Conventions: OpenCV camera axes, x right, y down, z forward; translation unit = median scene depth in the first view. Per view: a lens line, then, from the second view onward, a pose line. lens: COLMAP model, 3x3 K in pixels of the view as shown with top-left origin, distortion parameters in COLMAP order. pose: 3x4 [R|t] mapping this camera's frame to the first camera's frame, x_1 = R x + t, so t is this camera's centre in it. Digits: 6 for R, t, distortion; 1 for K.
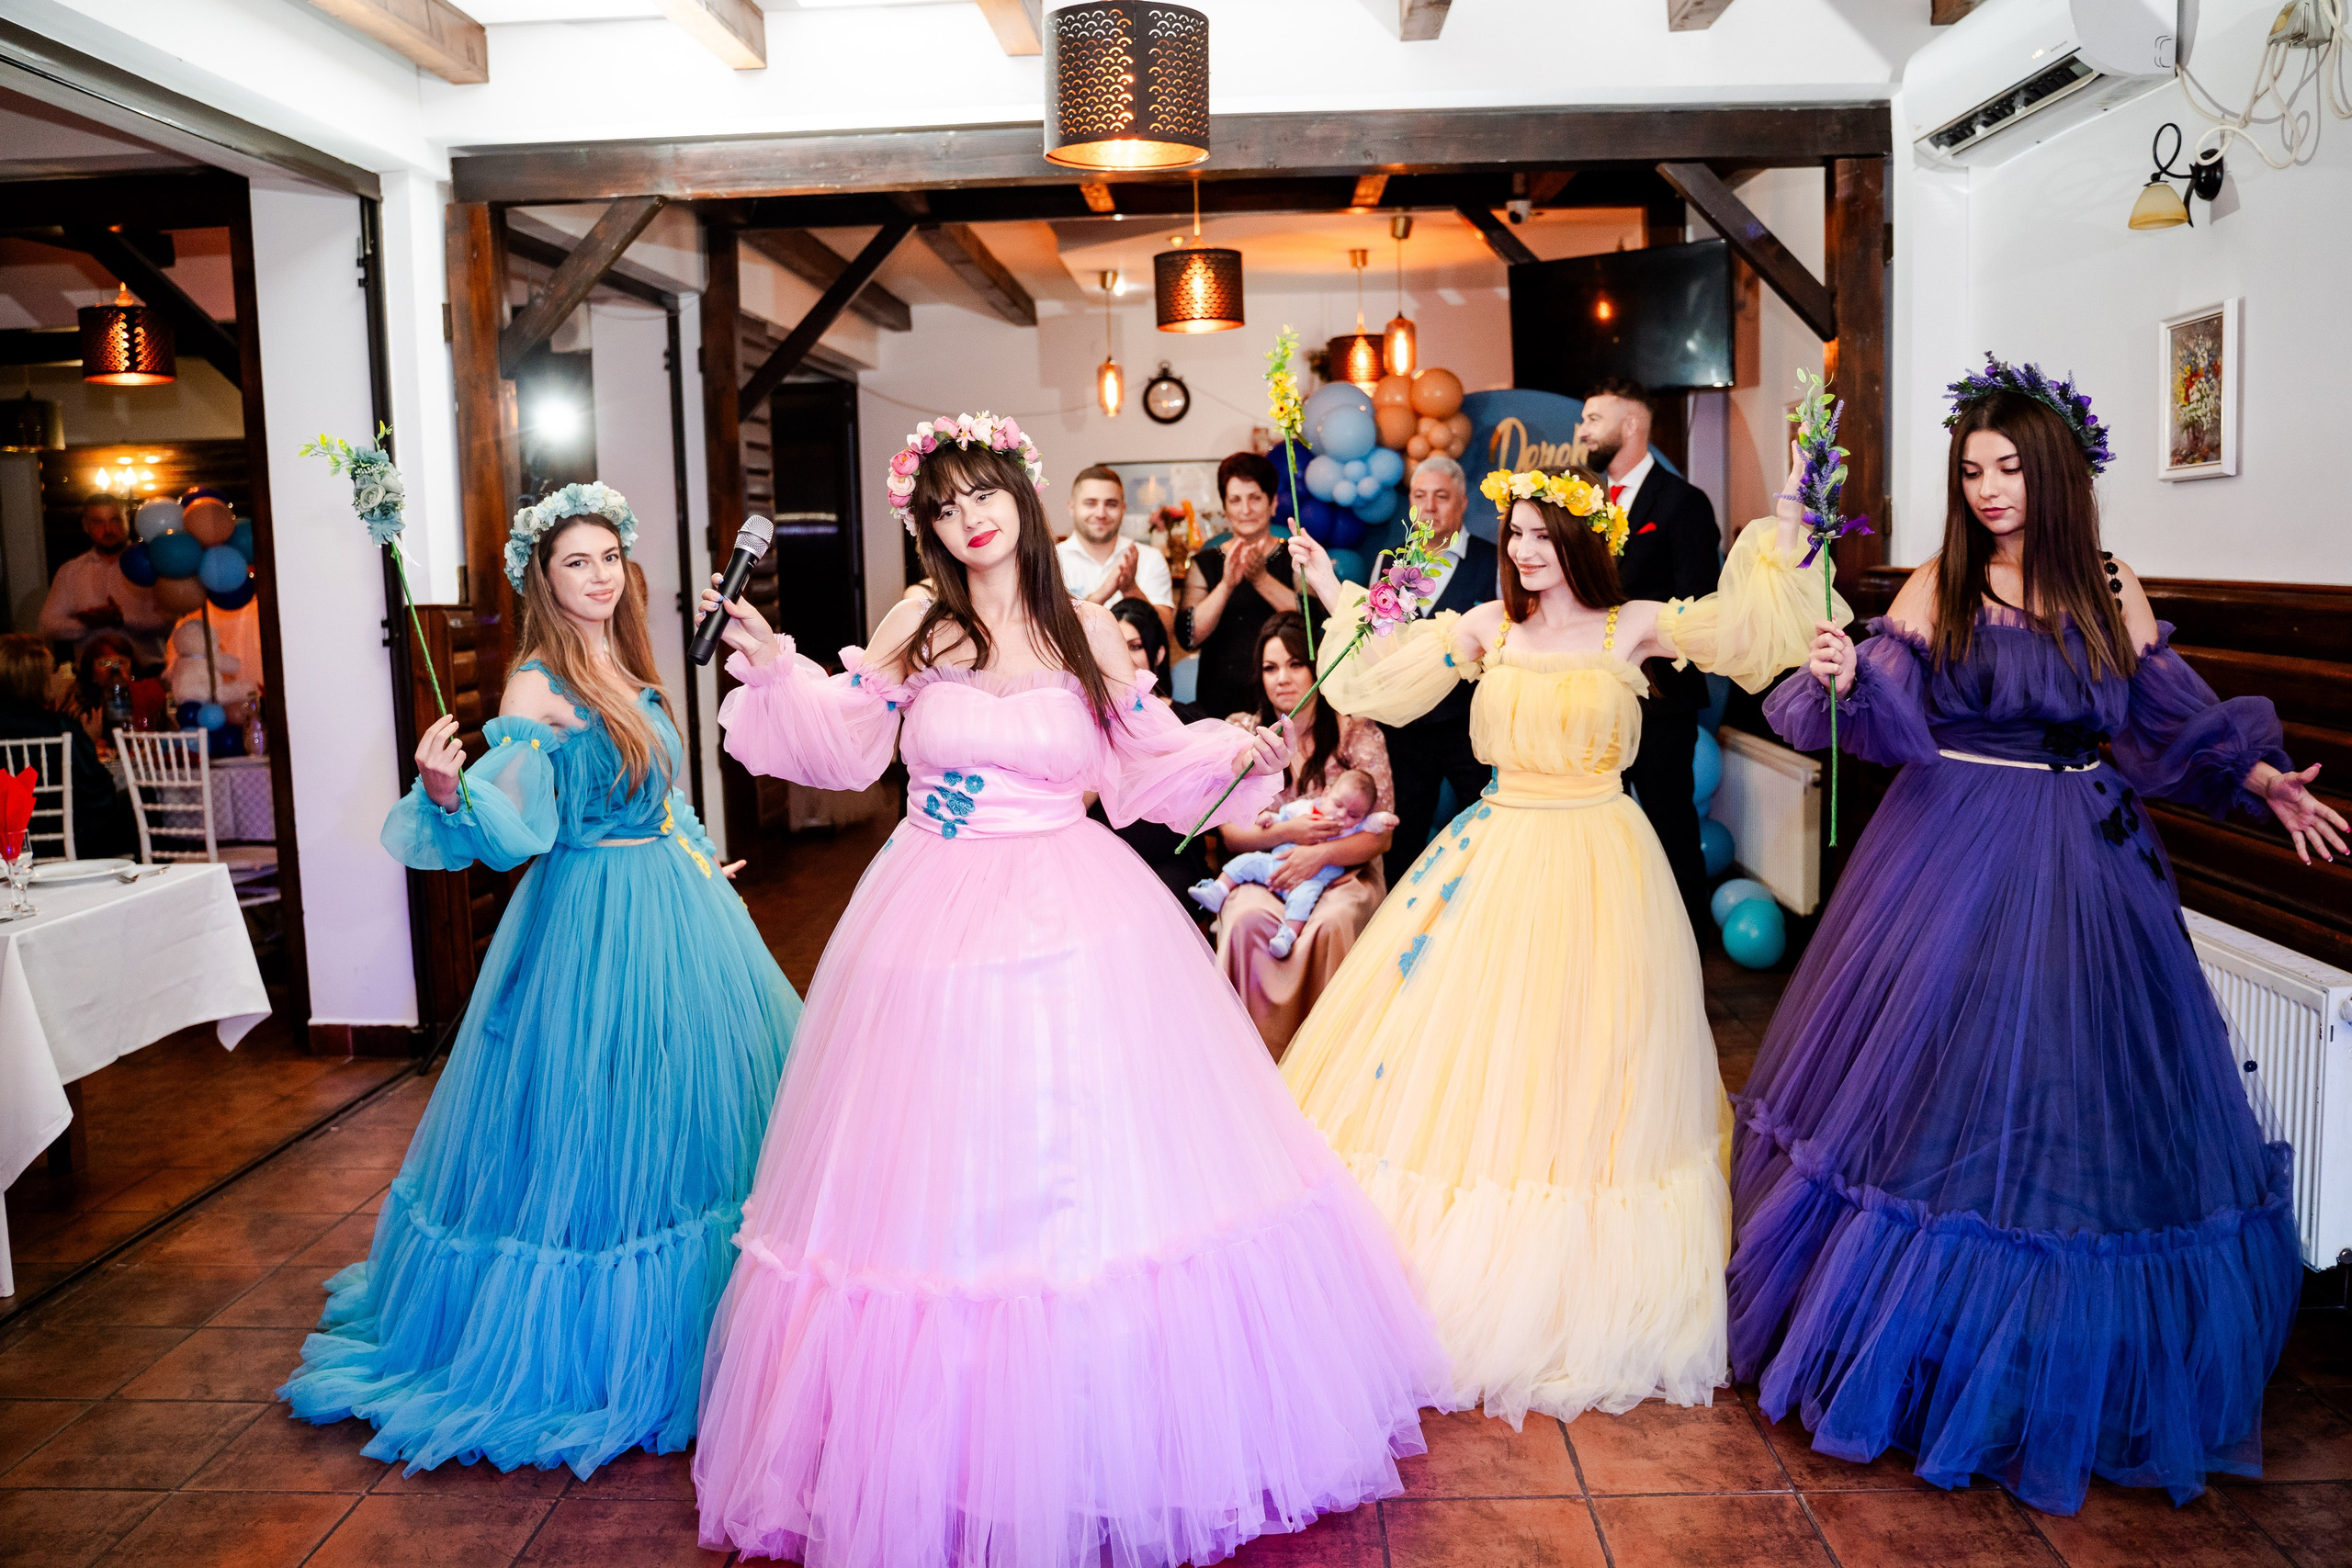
lens RADIAL K [[1927.2, 0, 1161.6], [0, 1927.2, 768.1], [0, 0, 1]] dist [-0.105125, 0.070431]
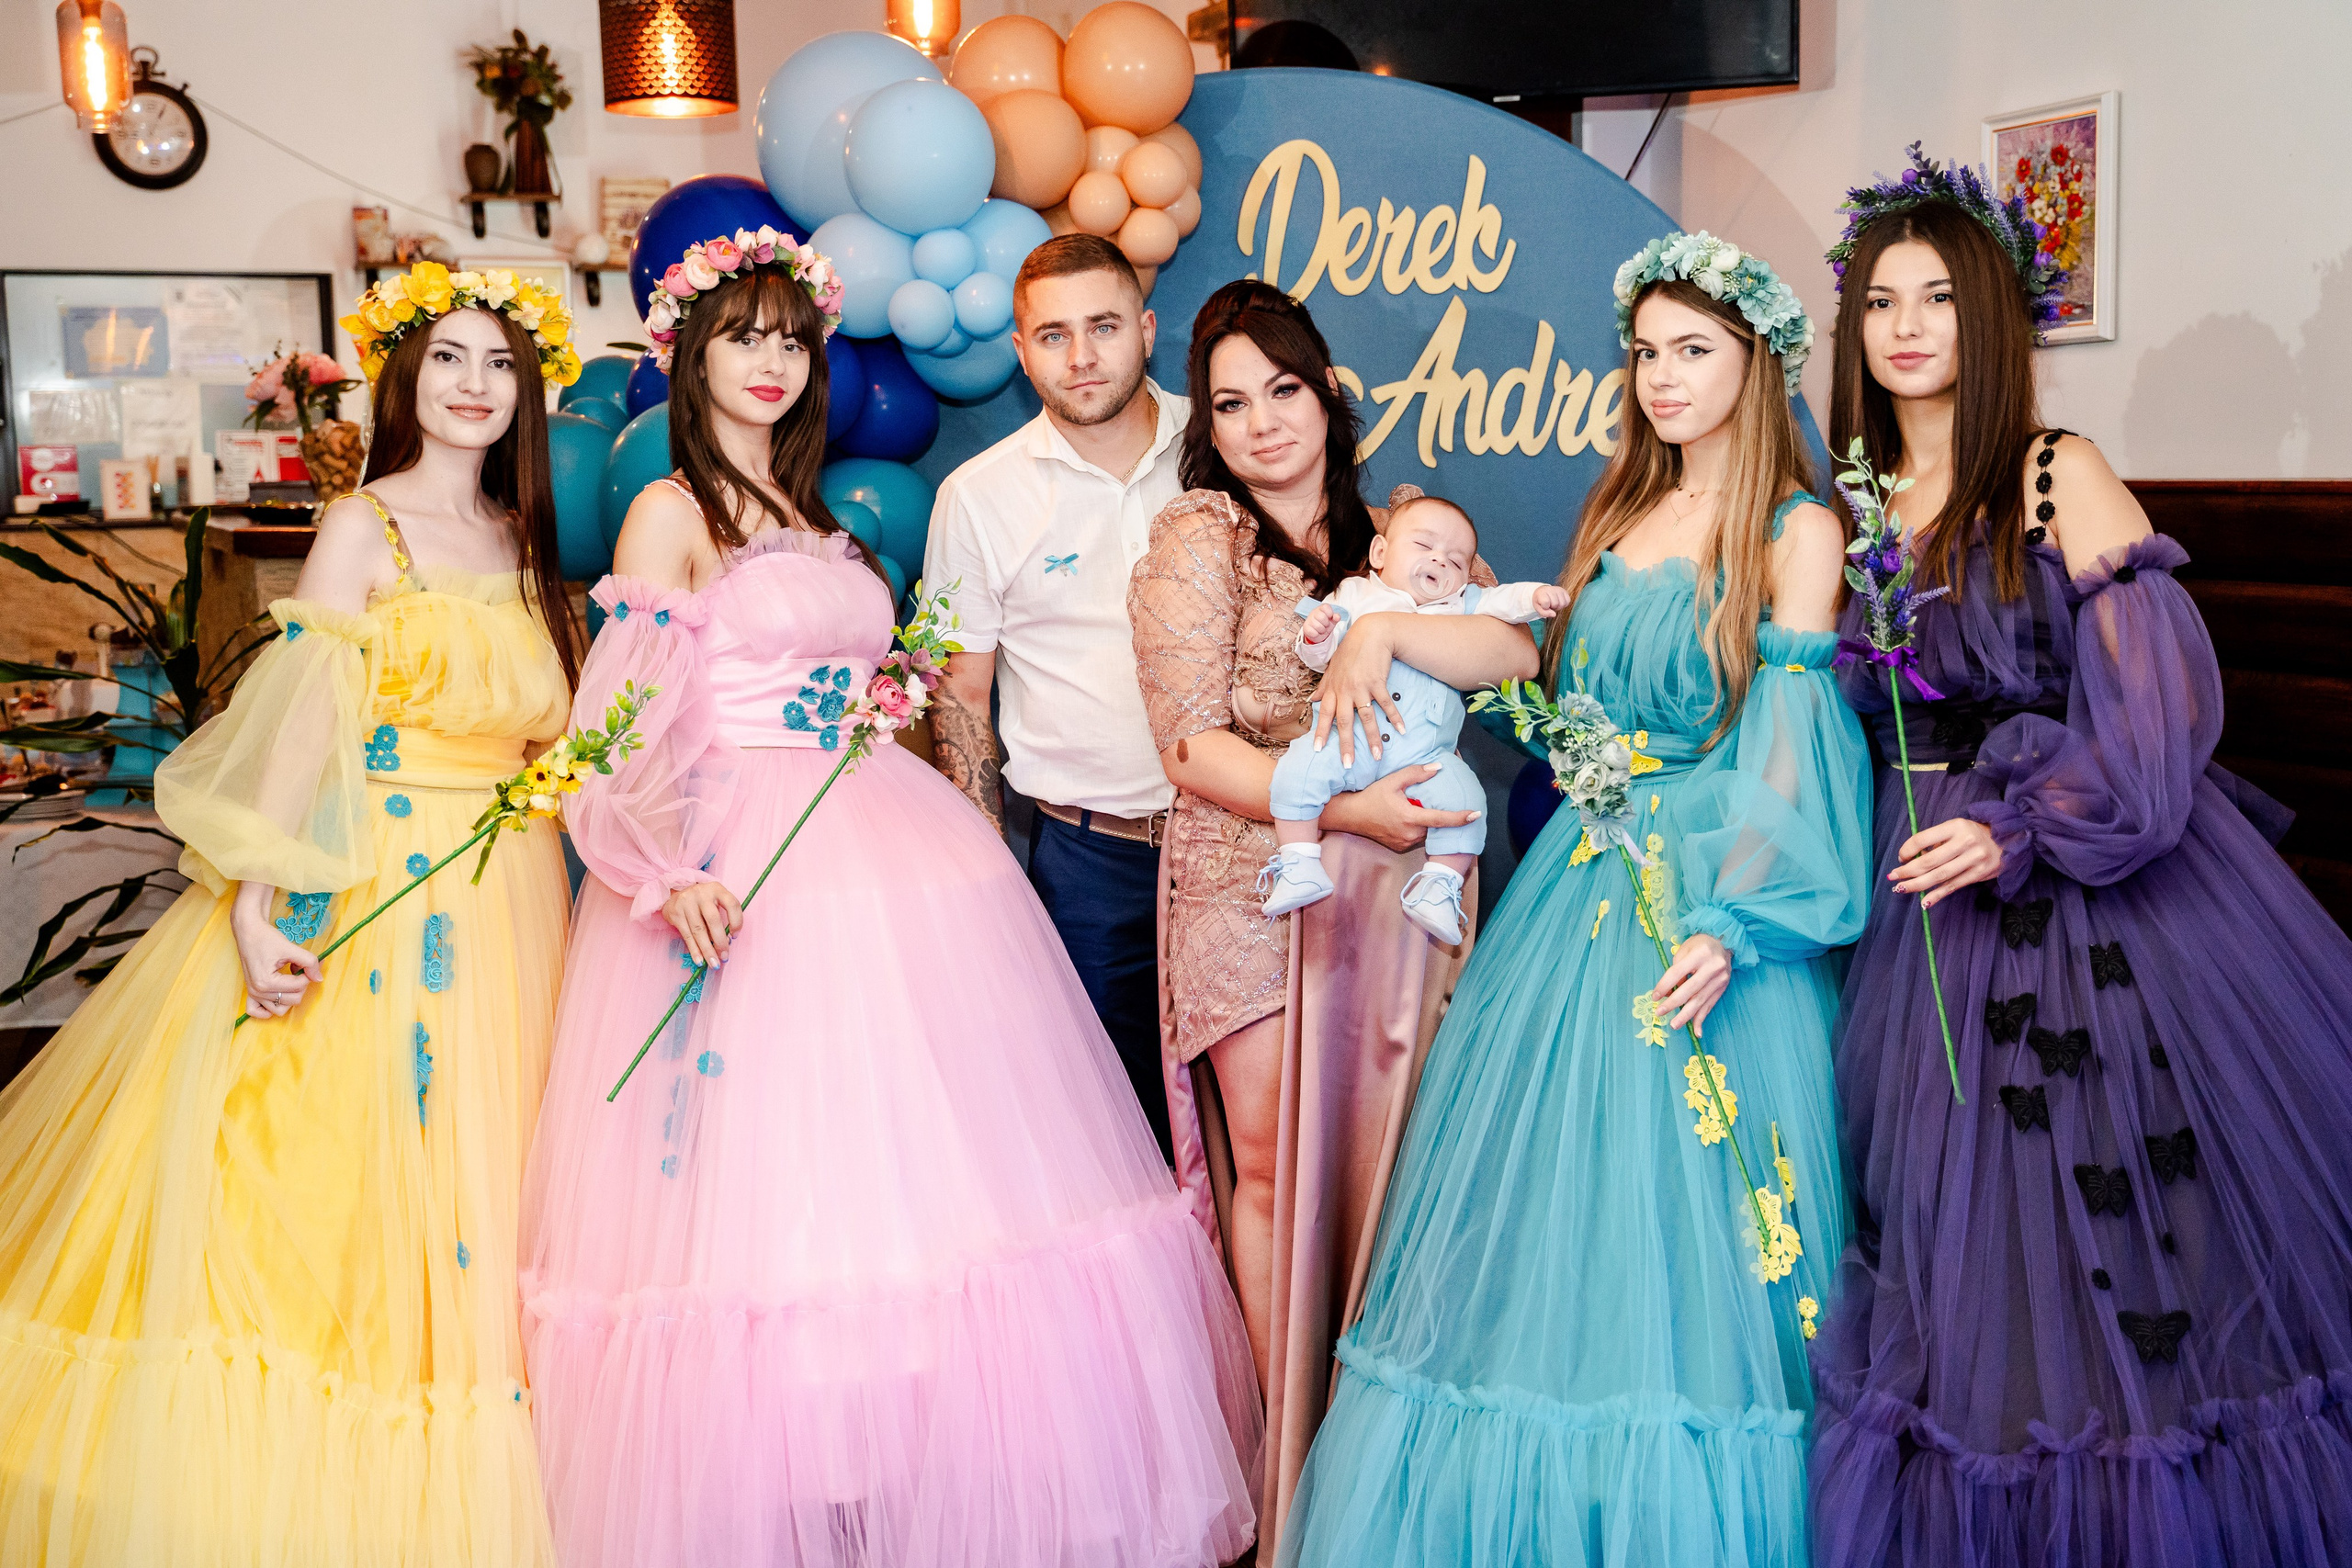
lens RADIAL K [[2754.0, 0, 1179.6], [0, 2754.0, 785.6], [0, 0, 1]] dist [0.039266, 0.000000]
pose [[0.905526, -0.041432, 0.422263, -0.088876], [0.043109, 0.999055, 0.005582, -0.047303], [-0.422095, 0.013148, 0.906456, 0.453759]]
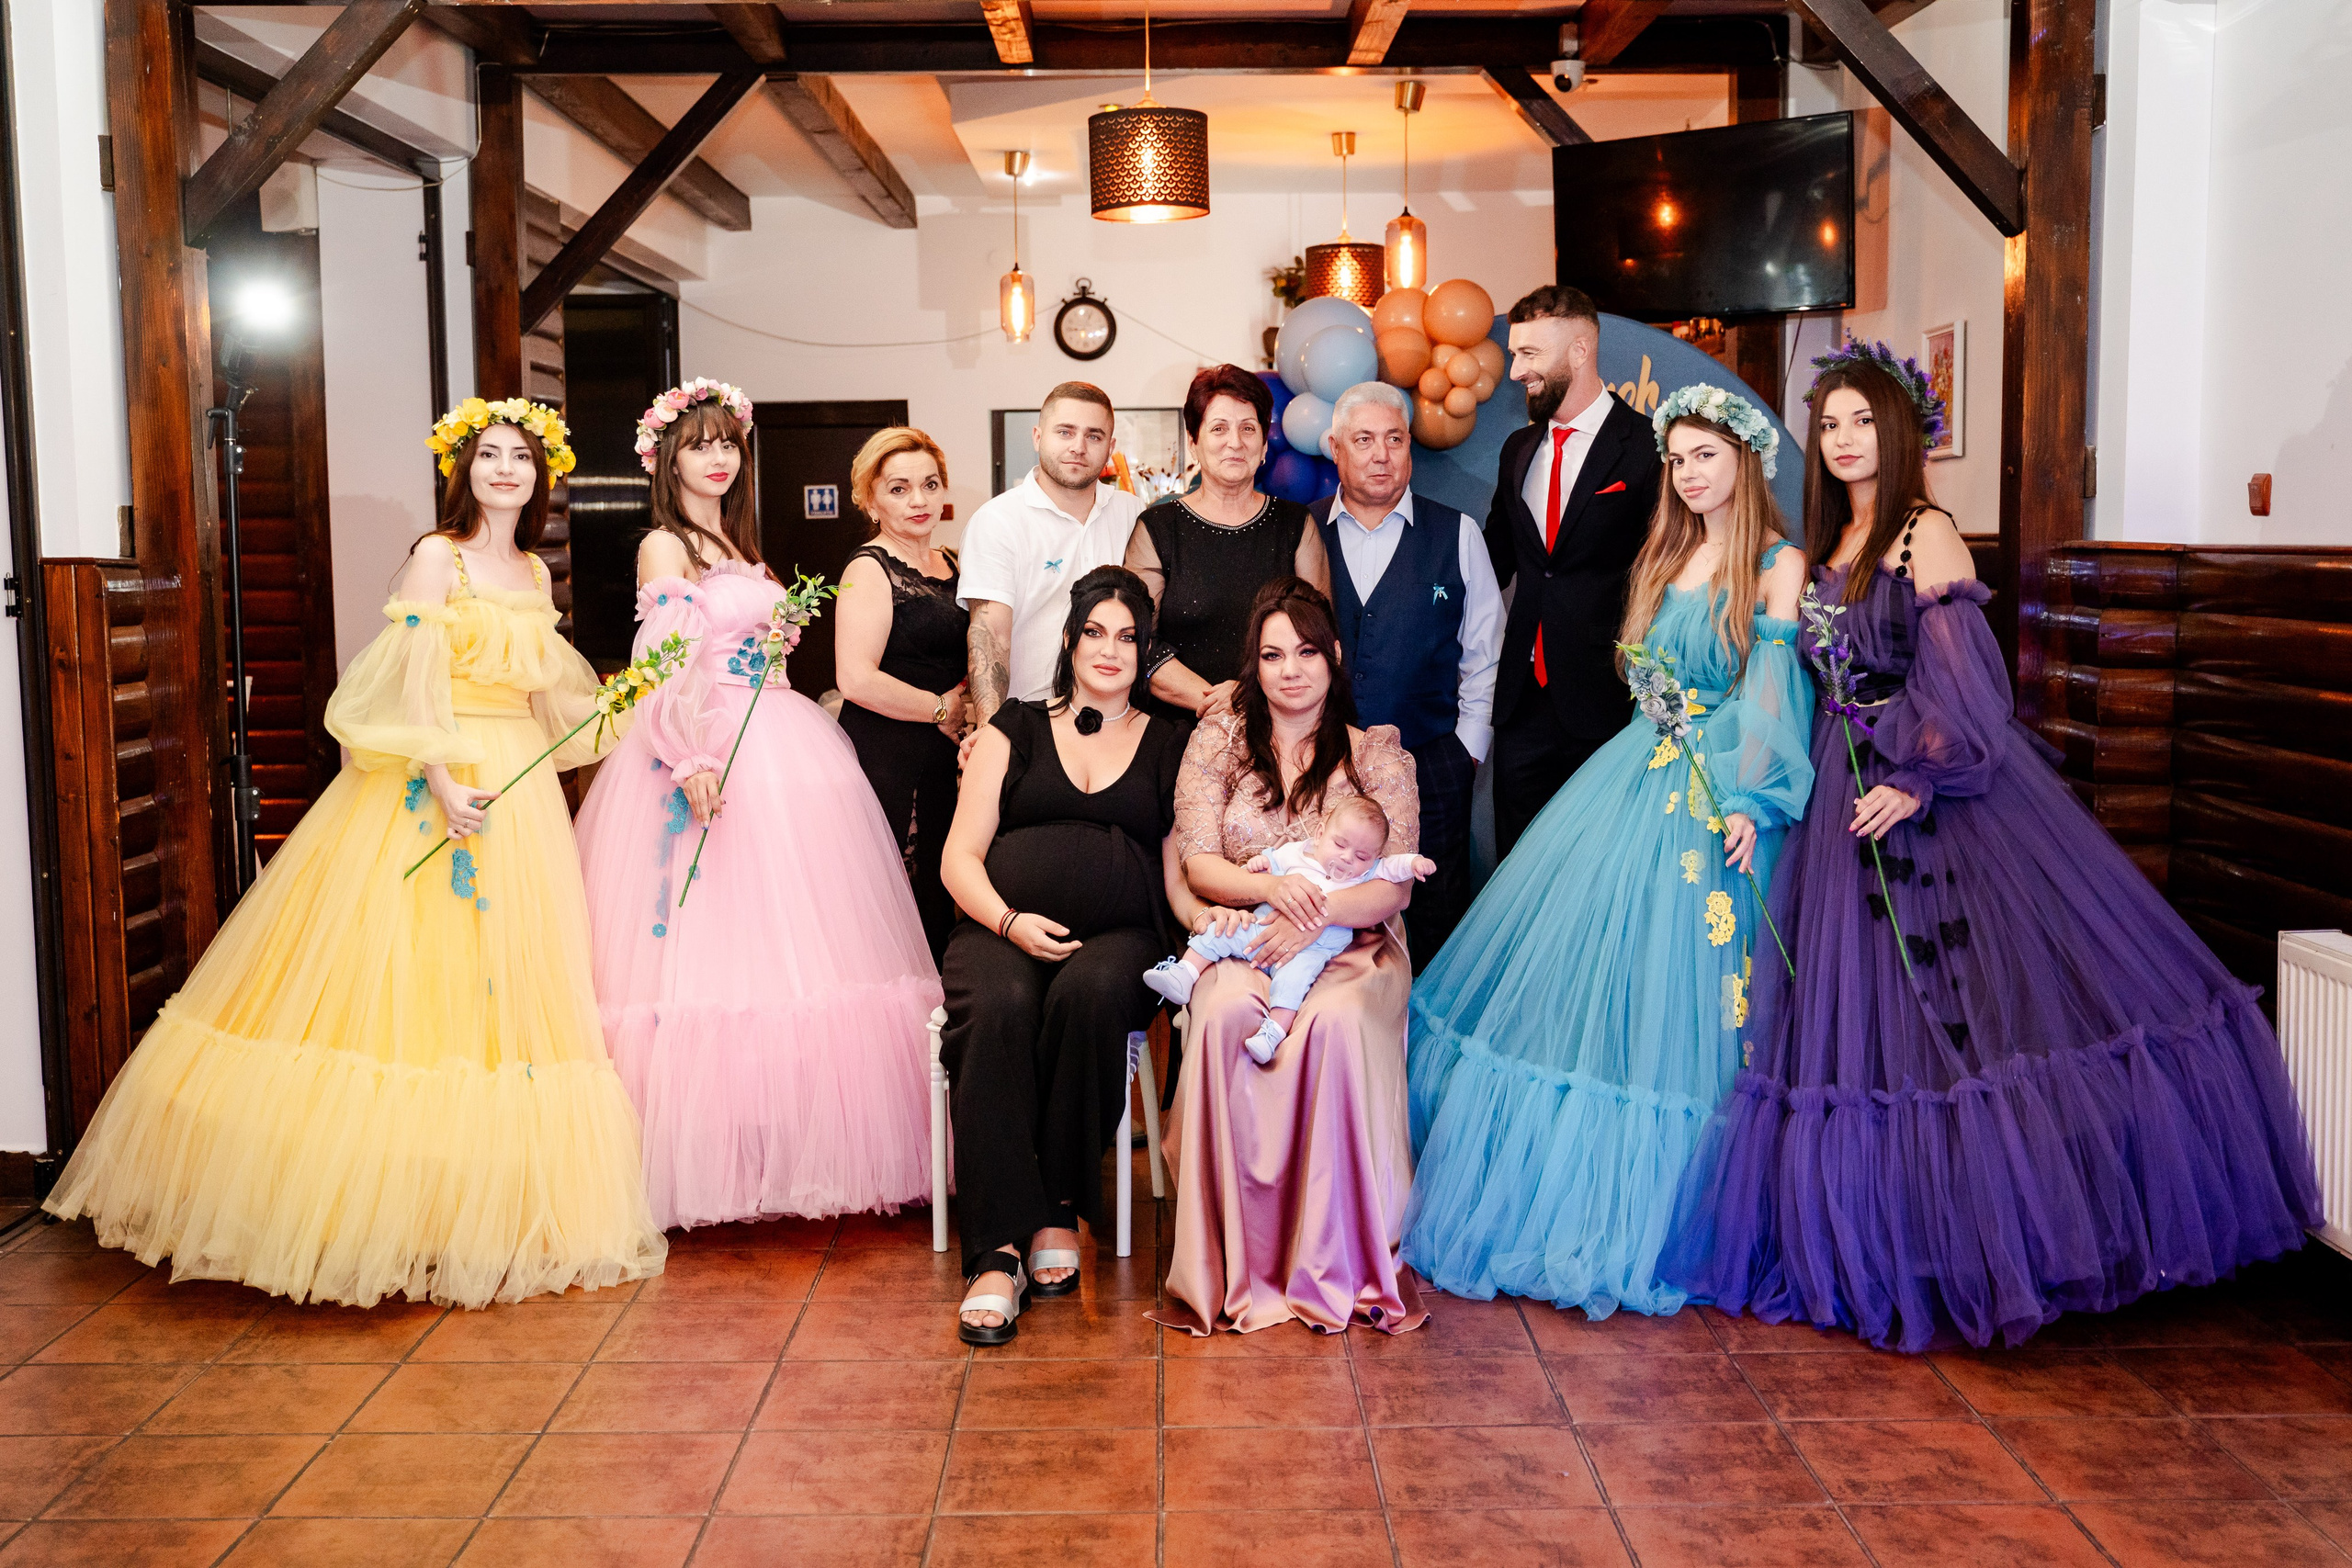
lens RADIAL K [[2421.7, 0, 1164.5], [0, 2421.7, 768.2], [0, 0, 1]] dist [-0.016749, 0.000000]
pose [[0.998772, 0.012995, 0.047807, -0.014344], [-0.012039, 0.999723, -0.020241, 0.003906], [-0.048057, 0.019640, 0.998651, 0.054777]]
